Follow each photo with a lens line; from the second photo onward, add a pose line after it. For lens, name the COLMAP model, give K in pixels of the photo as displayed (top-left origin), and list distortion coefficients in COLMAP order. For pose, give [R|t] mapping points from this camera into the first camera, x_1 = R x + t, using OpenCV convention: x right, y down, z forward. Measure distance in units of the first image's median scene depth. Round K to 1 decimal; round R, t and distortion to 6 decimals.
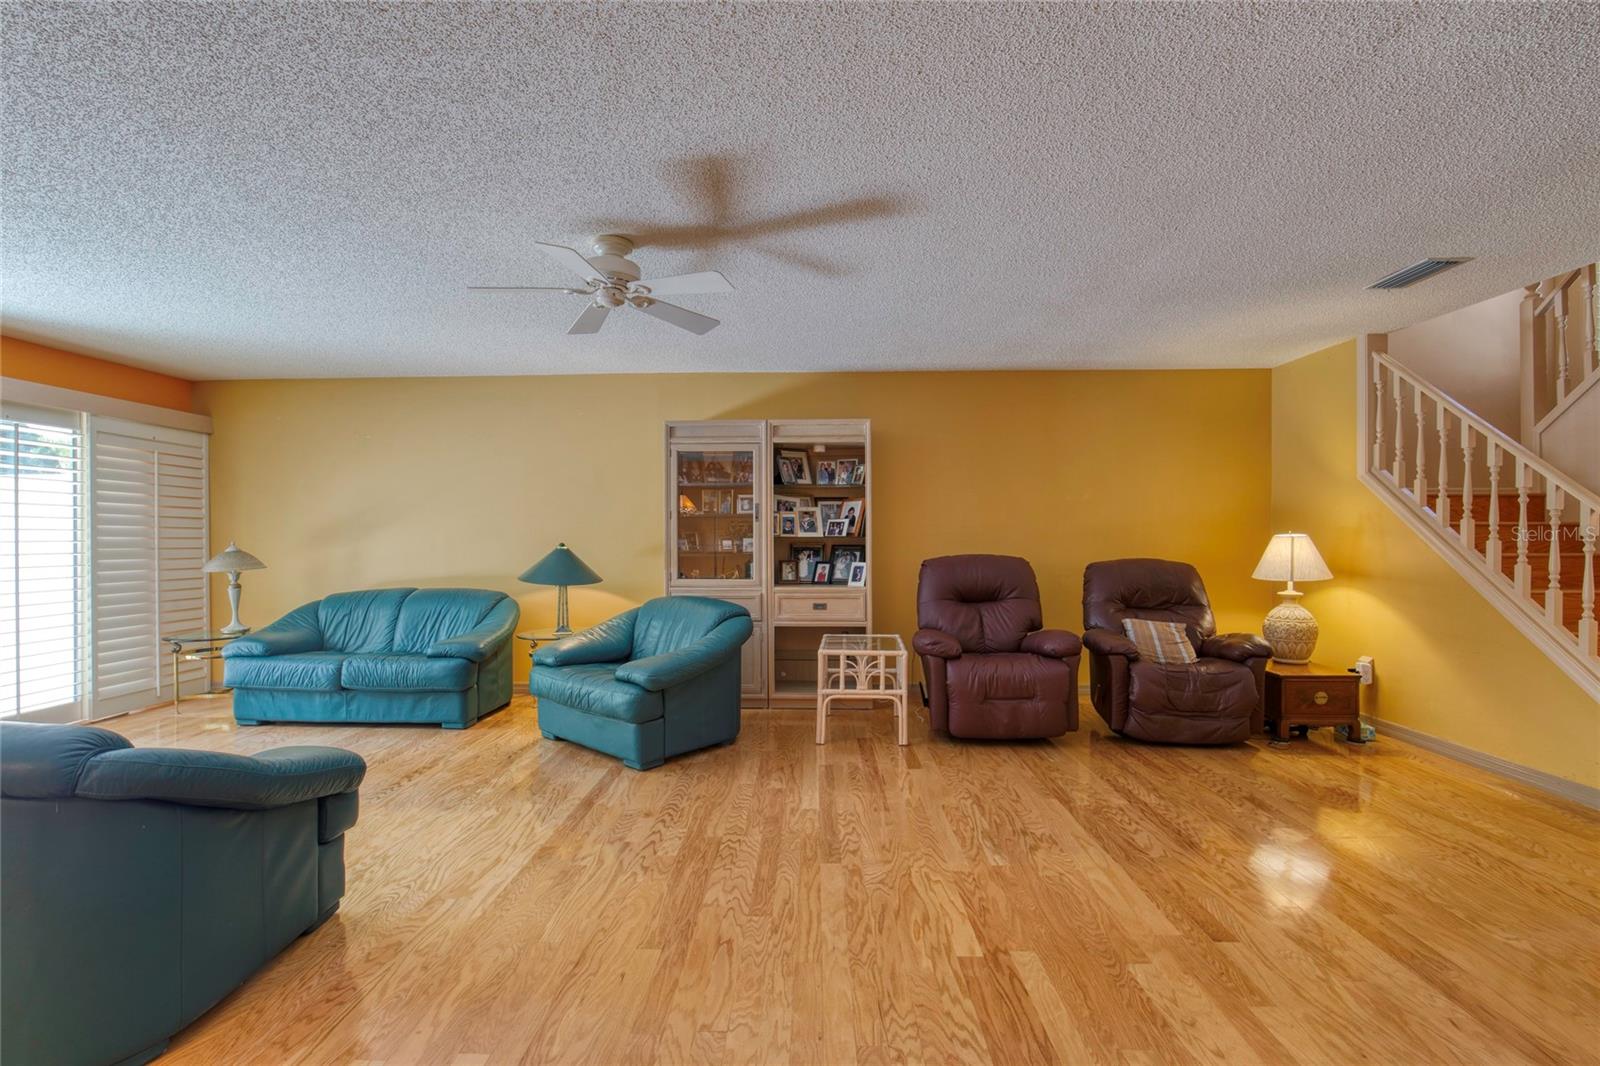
lens RADIAL K [[724.8, 0, 790.9], [0, 724.8, 538.0], [0, 0, 1]] dist [-0.018018, 0.006288]
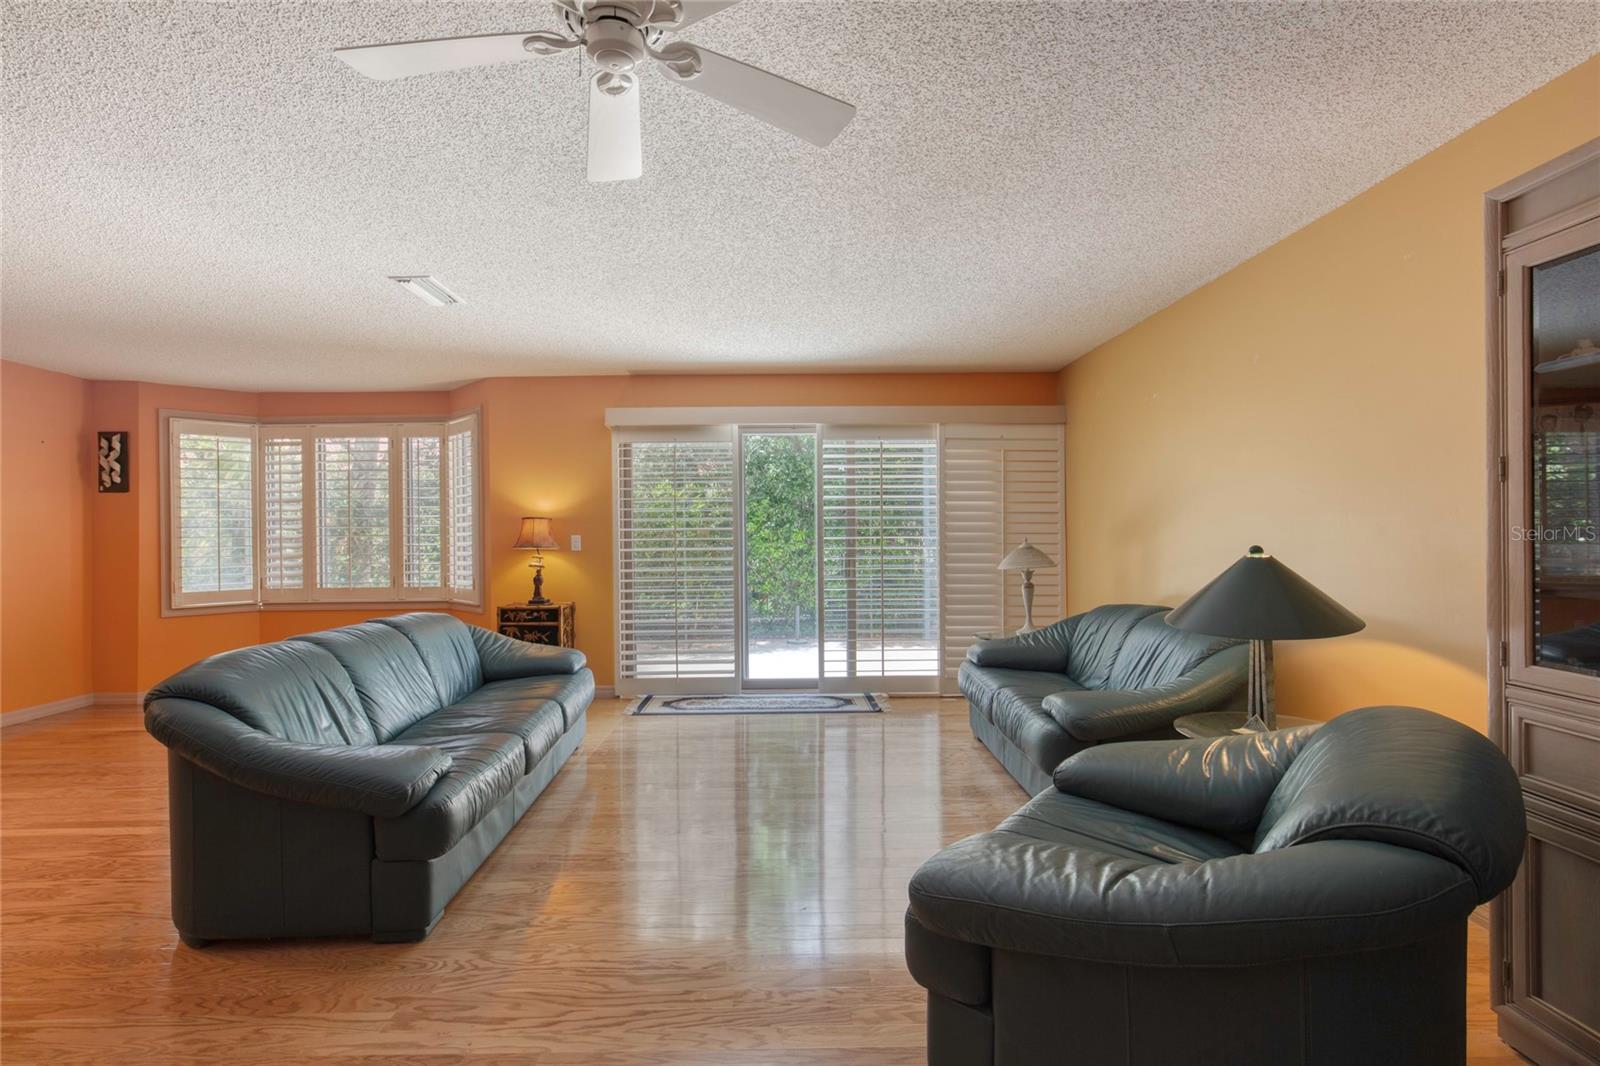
lens RADIAL K [[724.8, 0, 777.6], [0, 724.8, 535.1], [0, 0, 1]] dist [-0.018018, 0.006288]
pose [[0.051301, 0.005075, -0.998670, 0.158111], [0.002395, 0.999984, 0.005204, -0.003889], [0.998680, -0.002659, 0.051288, 0.711525]]
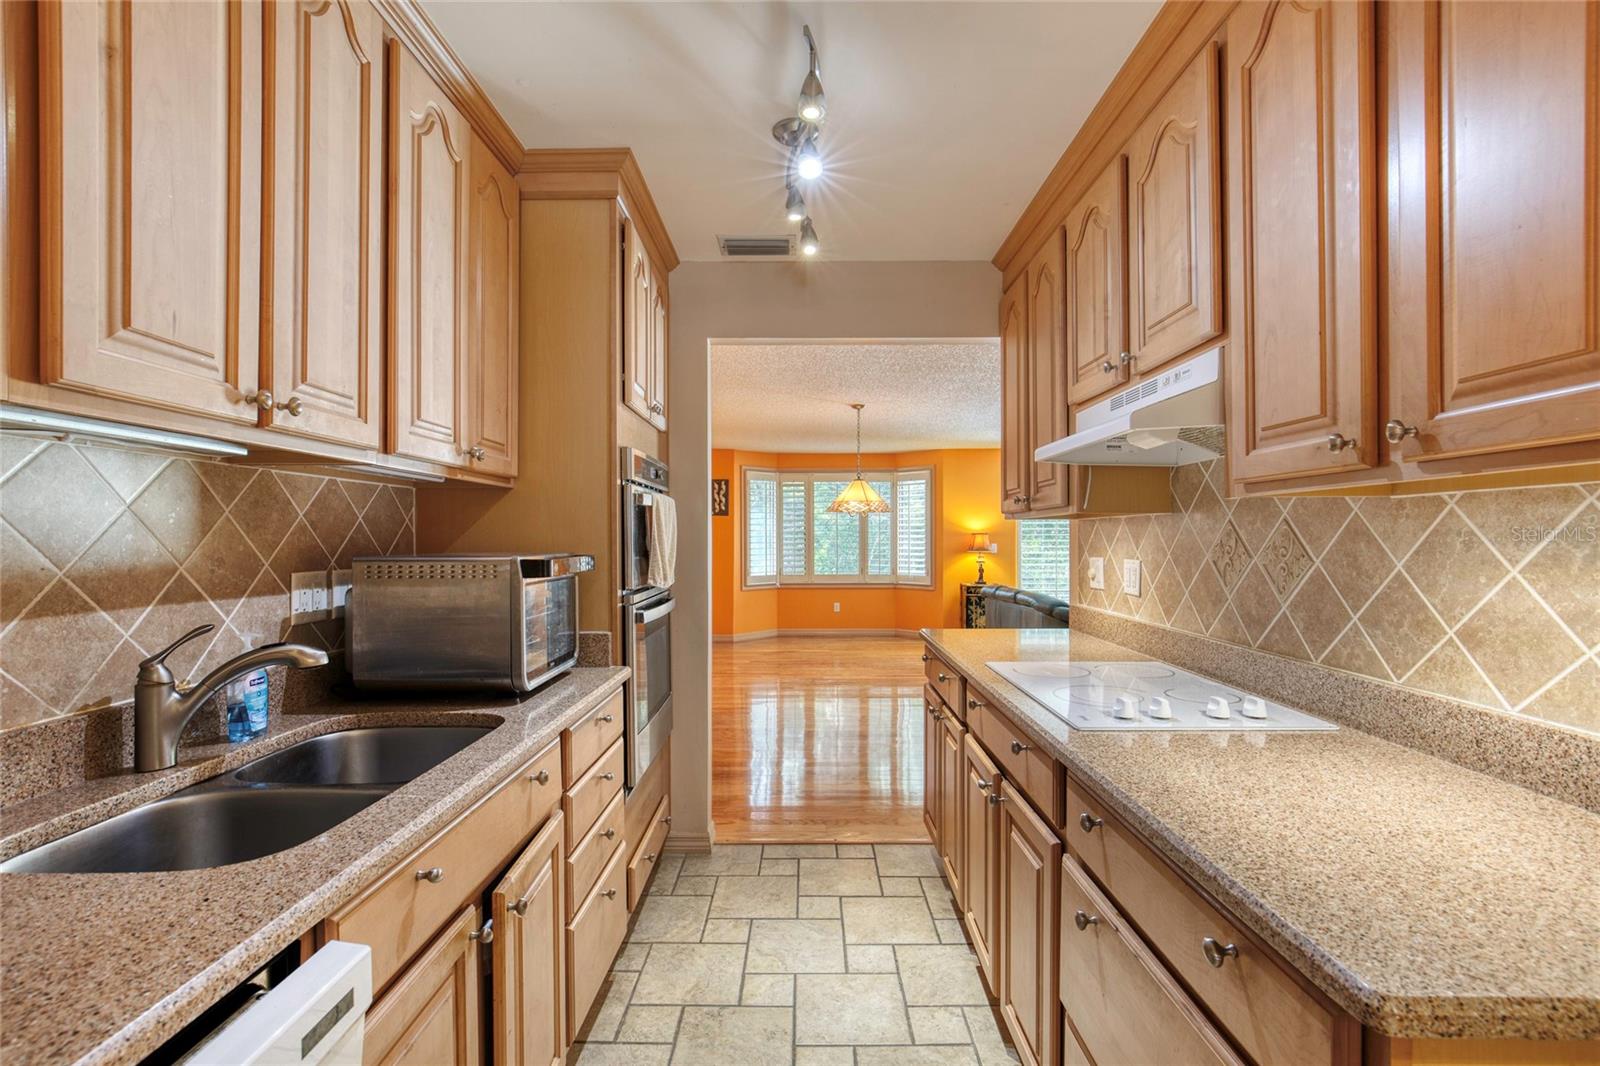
lens RADIAL K [[724.8, 0, 801.9], [0, 724.8, 538.3], [0, 0, 1]] dist [-0.018018, 0.006288]
pose [[0.041054, 0.008401, -0.999122, 0.944712], [-0.009323, 0.999924, 0.008025, -0.025662], [0.999113, 0.008986, 0.041129, -0.190762]]
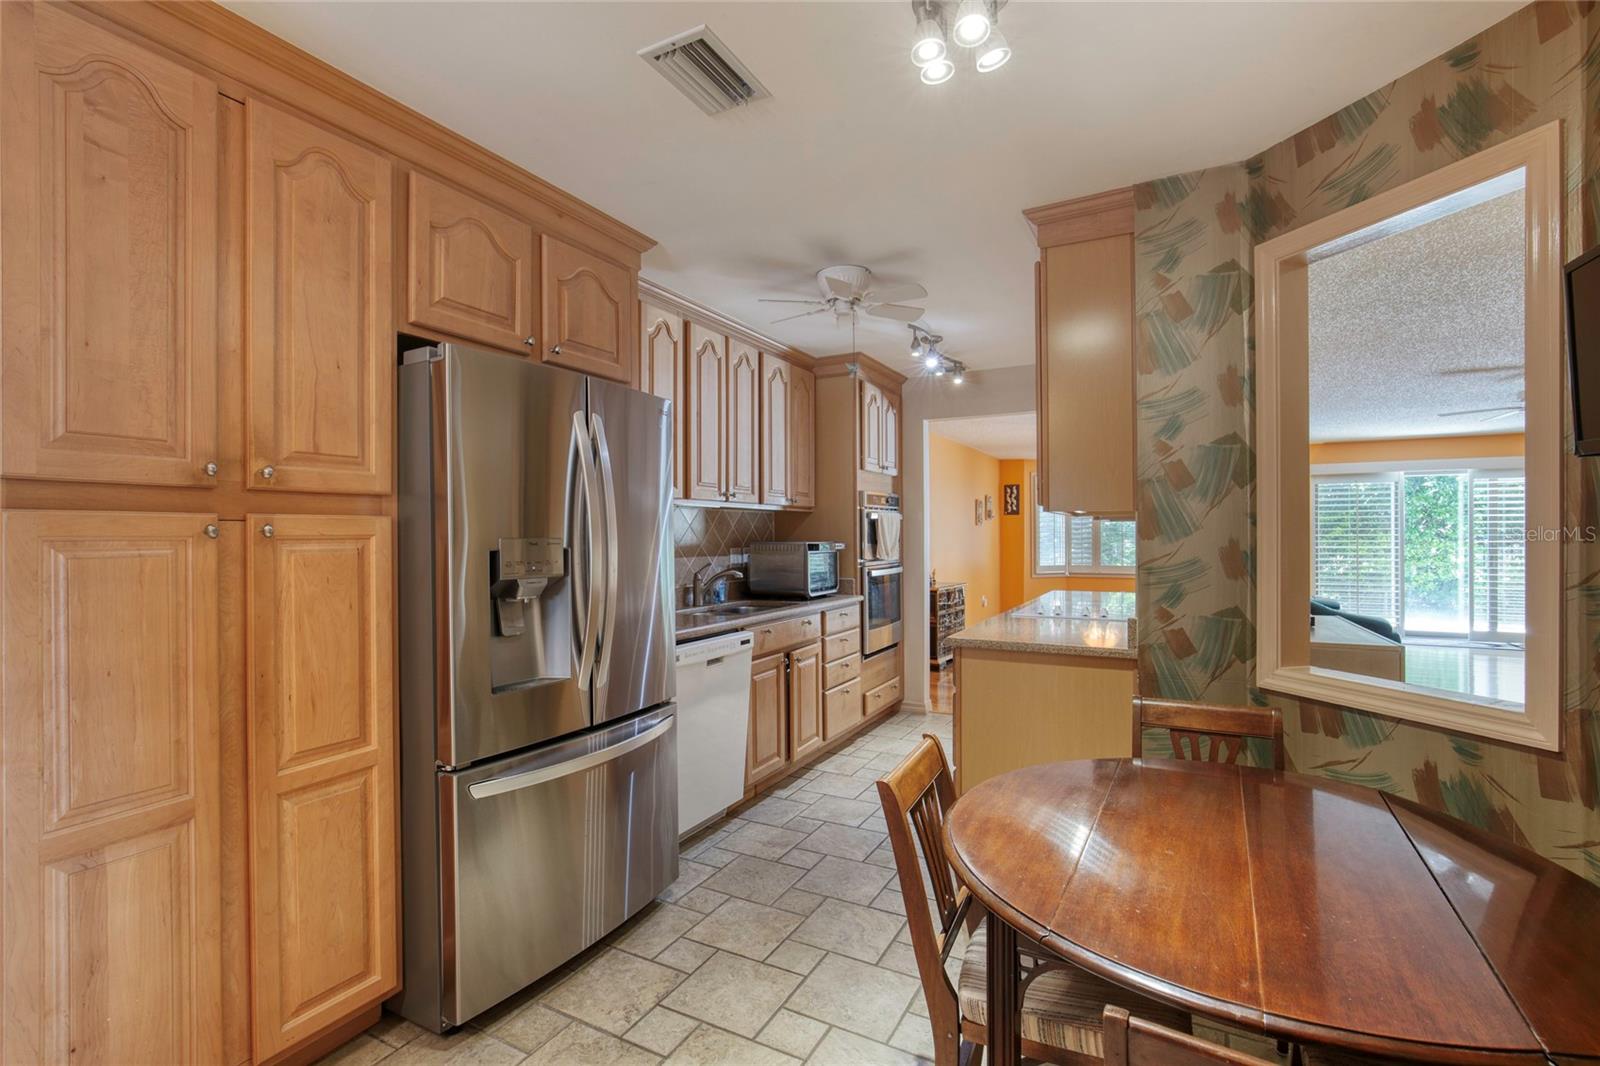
lens RADIAL K [[724.8, 0, 795.6], [0, 724.8, 529.7], [0, 0, 1]] dist [-0.018018, 0.006288]
pose [[-0.439549, 0.004059, -0.898210, 1.419619], [-0.000258, 0.999989, 0.004645, -0.032278], [0.898219, 0.002274, -0.439543, 0.080520]]
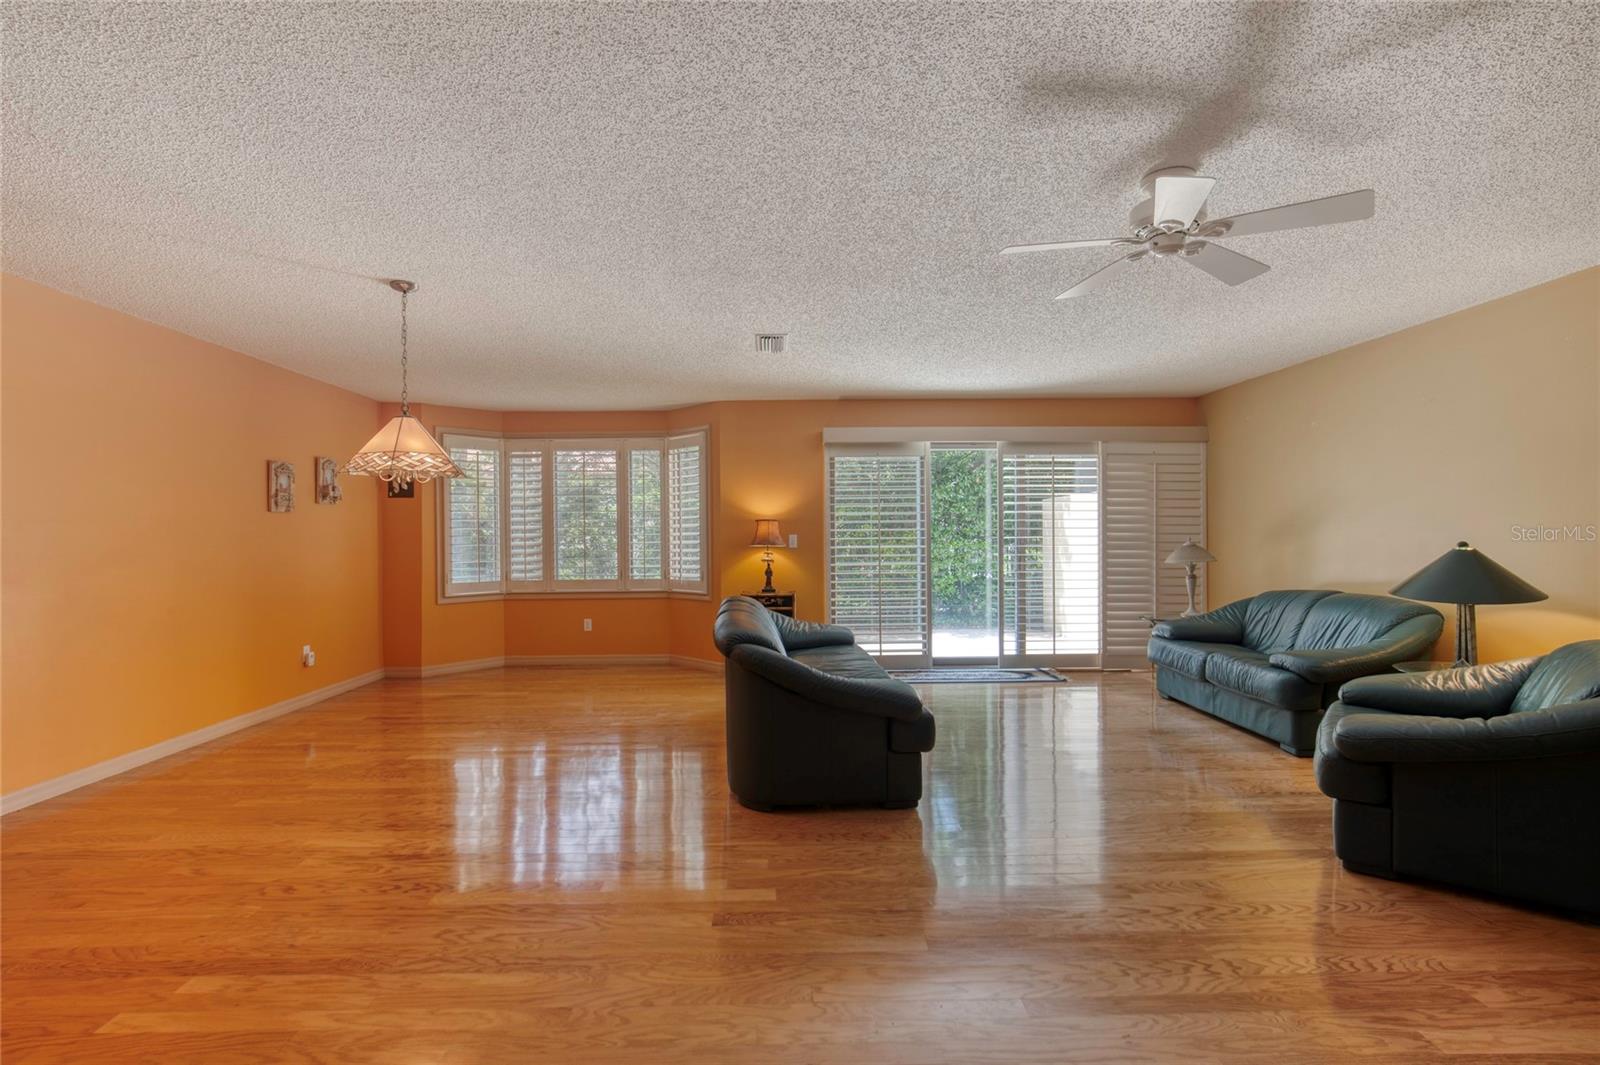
lens RADIAL K [[724.8, 0, 783.4], [0, 724.8, 537.2], [0, 0, 1]] dist [-0.018018, 0.006288]
pose [[0.054984, 0.006089, -0.998469, 0.361828], [0.000451, 0.999981, 0.006123, -0.002198], [0.998487, -0.000787, 0.054980, 0.336934]]
